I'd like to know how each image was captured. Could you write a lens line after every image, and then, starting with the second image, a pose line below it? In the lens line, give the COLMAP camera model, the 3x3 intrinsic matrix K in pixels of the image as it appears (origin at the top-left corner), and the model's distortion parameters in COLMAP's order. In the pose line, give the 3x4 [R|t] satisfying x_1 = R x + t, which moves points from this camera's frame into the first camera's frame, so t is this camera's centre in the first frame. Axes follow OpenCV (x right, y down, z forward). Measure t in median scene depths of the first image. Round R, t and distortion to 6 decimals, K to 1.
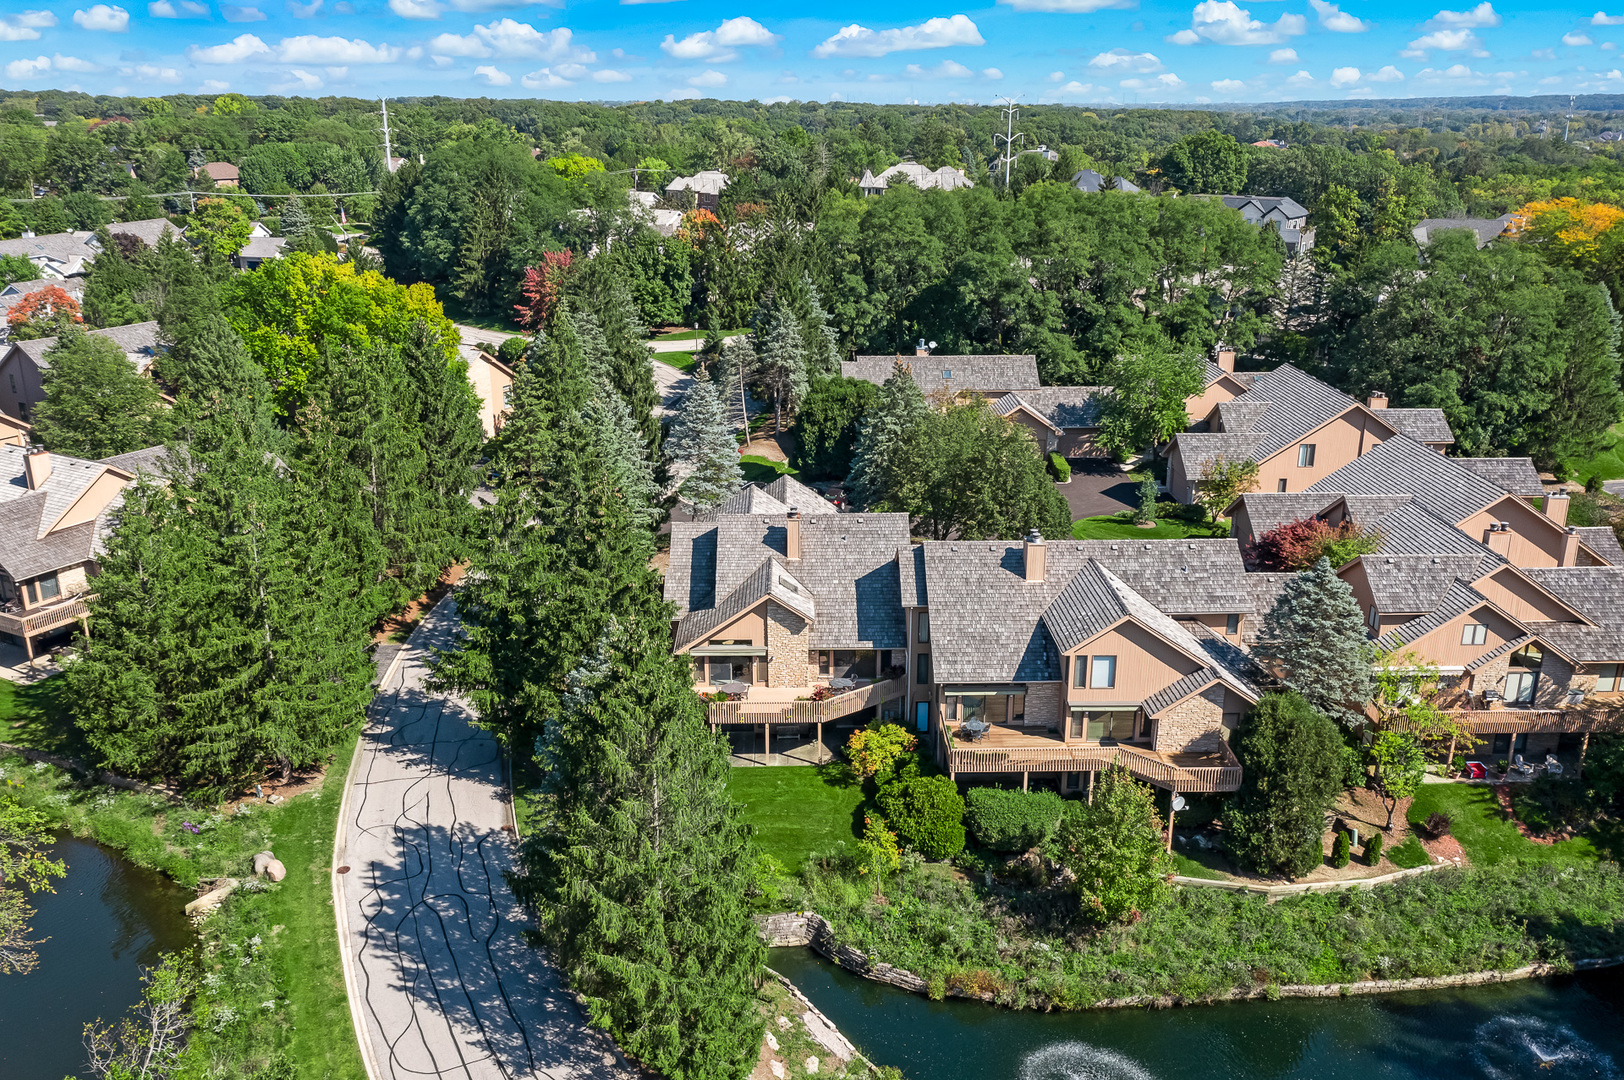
lens RADIAL K [[1308.5, 0, 808.6], [0, 1308.5, 535.4], [0, 0, 1]] dist [-0.004371, -0.000471]
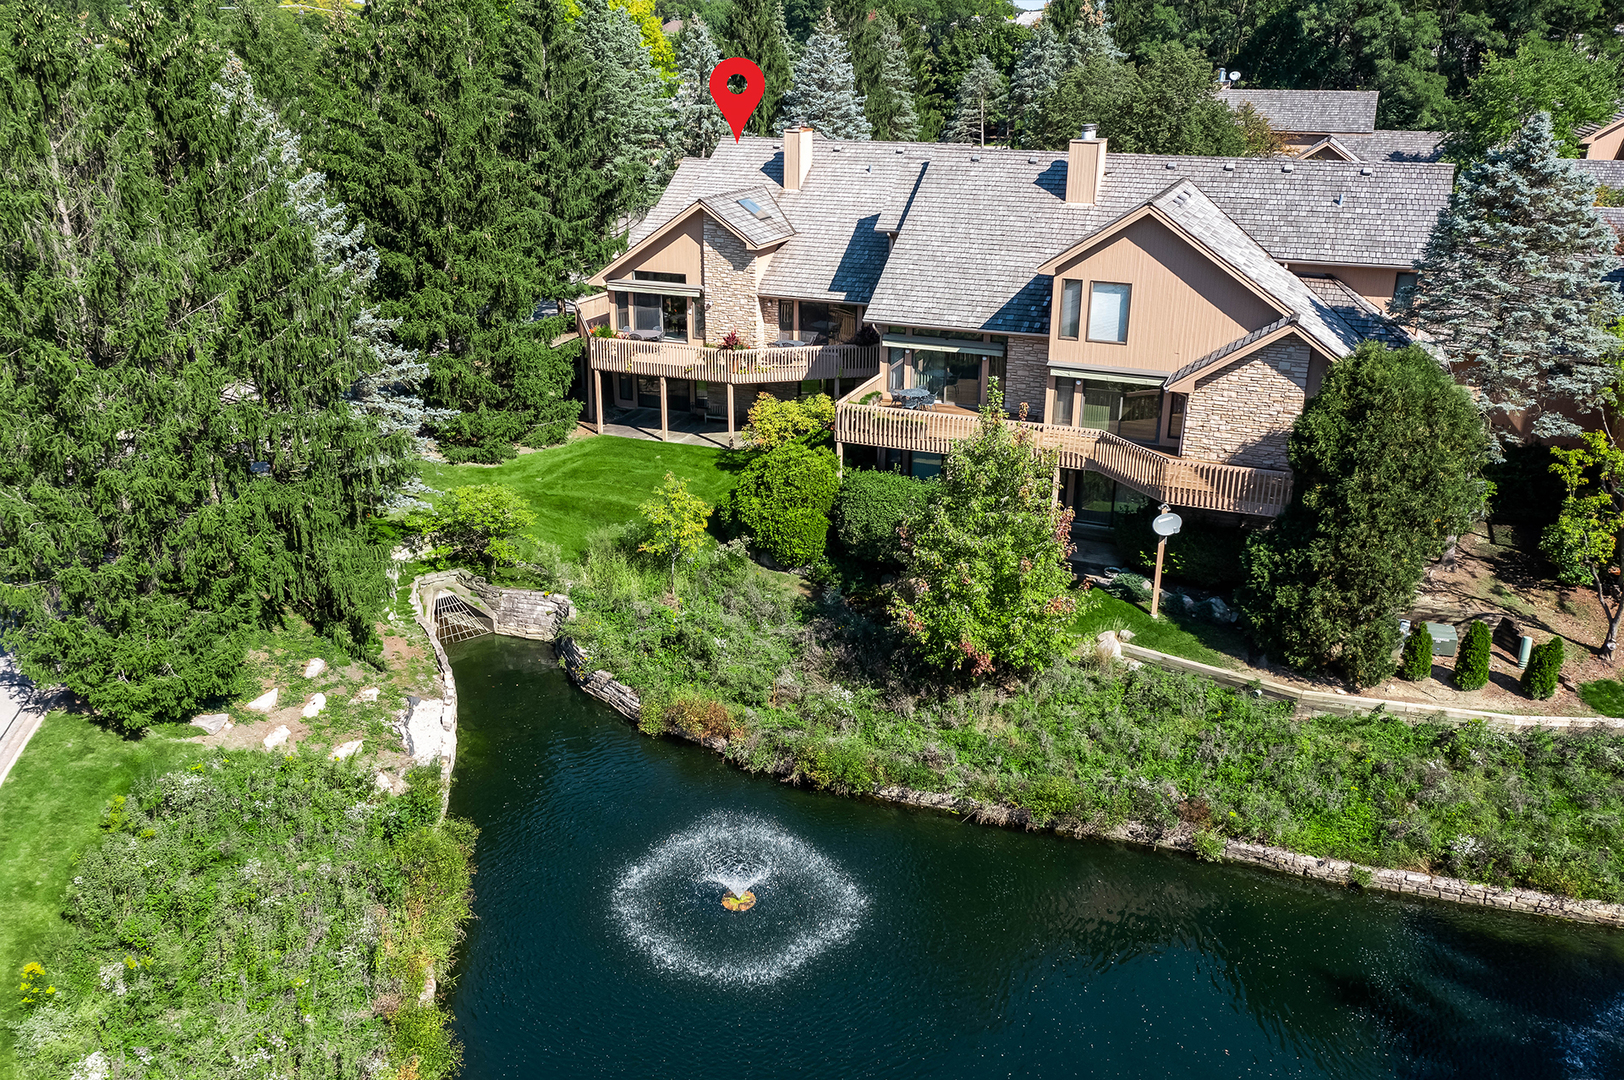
lens RADIAL K [[1308.5, 0, 808.6], [0, 1308.5, 535.4], [0, 0, 1]] dist [-0.004371, -0.000471]
pose [[0.922482, 0.142678, -0.358707, 0.315719], [-0.128556, 0.989696, 0.063051, 0.178188], [0.364006, -0.012050, 0.931319, 0.377954]]
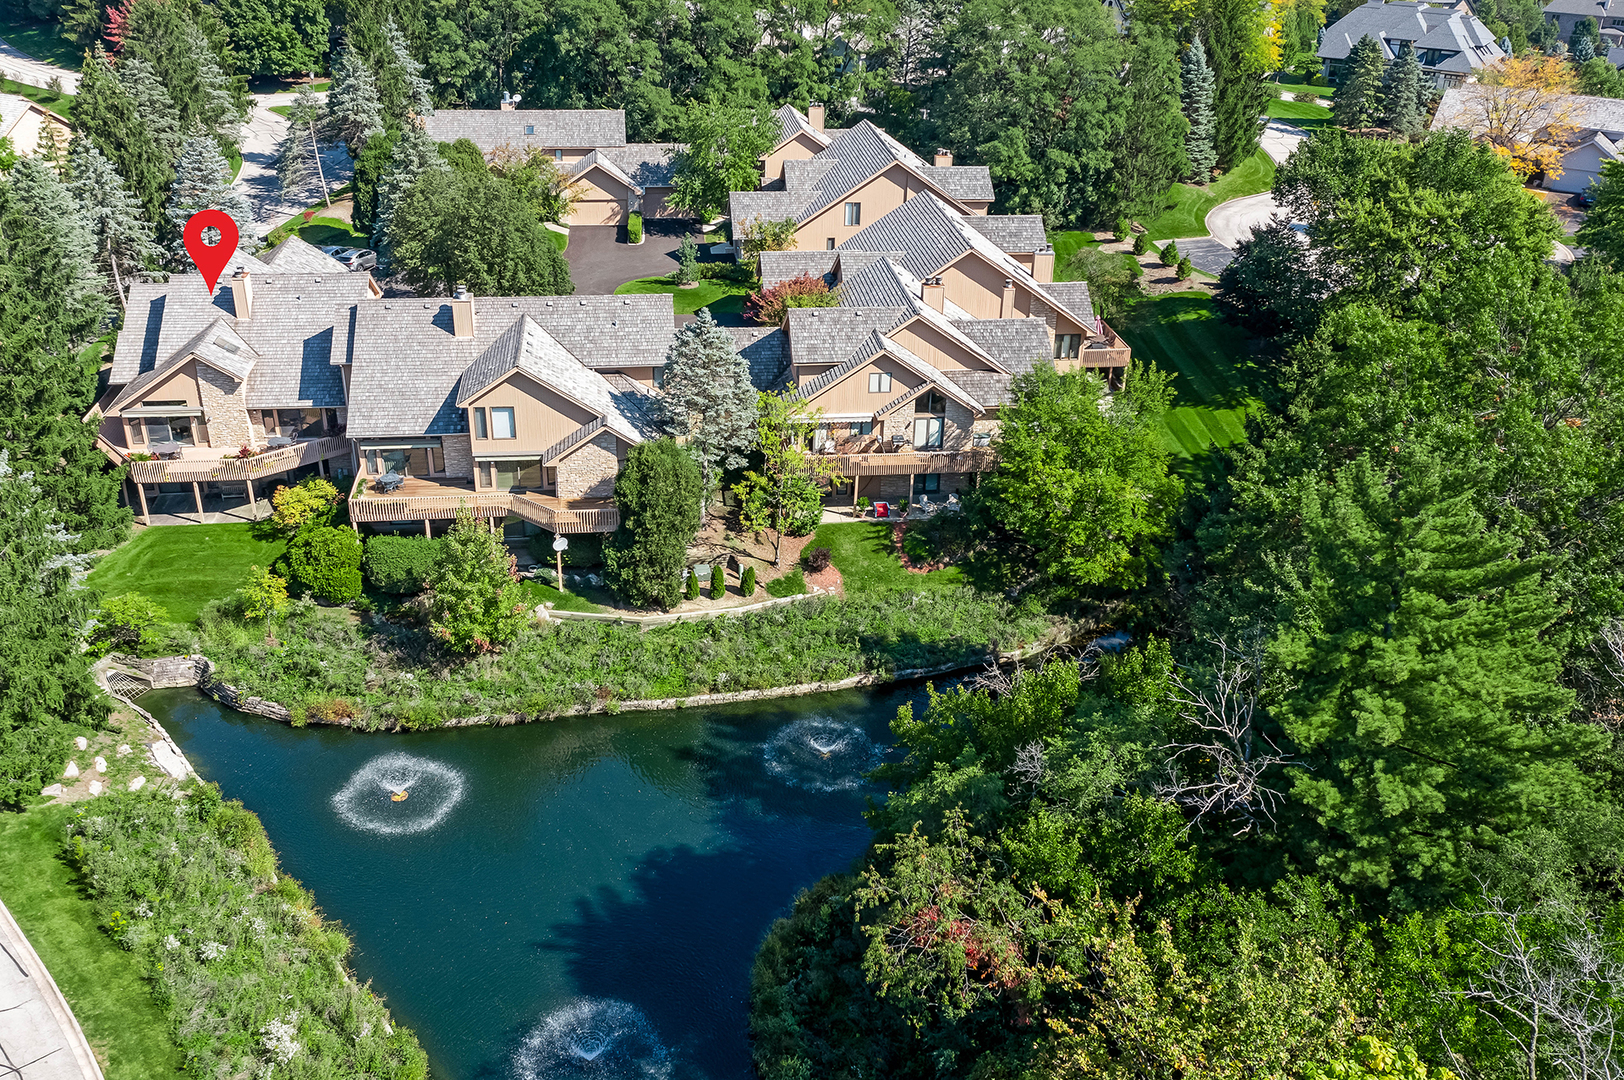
lens RADIAL K [[1391.3, 0, 796.6], [0, 1391.3, 536.7], [0, 0, 1]] dist [-0.002830, 0.014535]
pose [[0.993932, -0.027499, 0.106505, 0.324481], [0.010344, 0.987323, 0.158388, 0.020009], [-0.109511, -0.156325, 0.981616, -0.119820]]
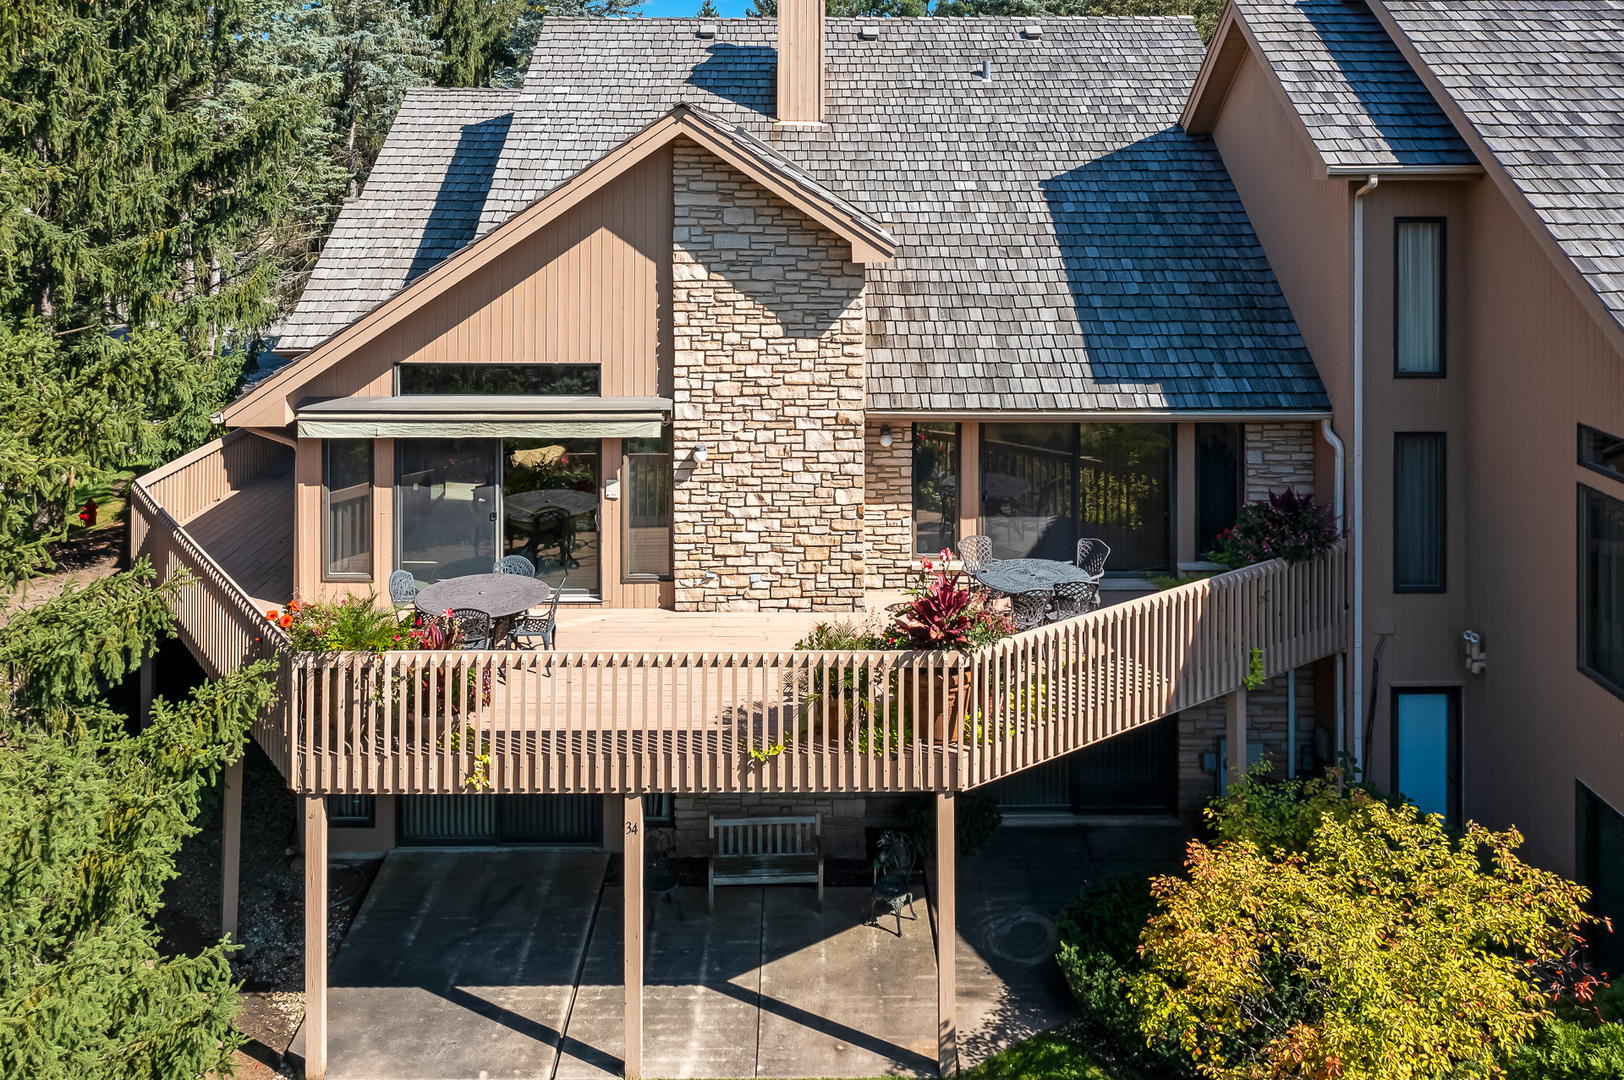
lens RADIAL K [[1364.9, 0, 807.7], [0, 1364.9, 142.0], [0, 0, 1]] dist [-0.008311, -0.008203]
pose [[0.999976, 0.003084, -0.006138, -0.009000], [-0.004843, 0.950202, -0.311598, 0.121394], [0.004872, 0.311620, 0.950194, 0.830502]]
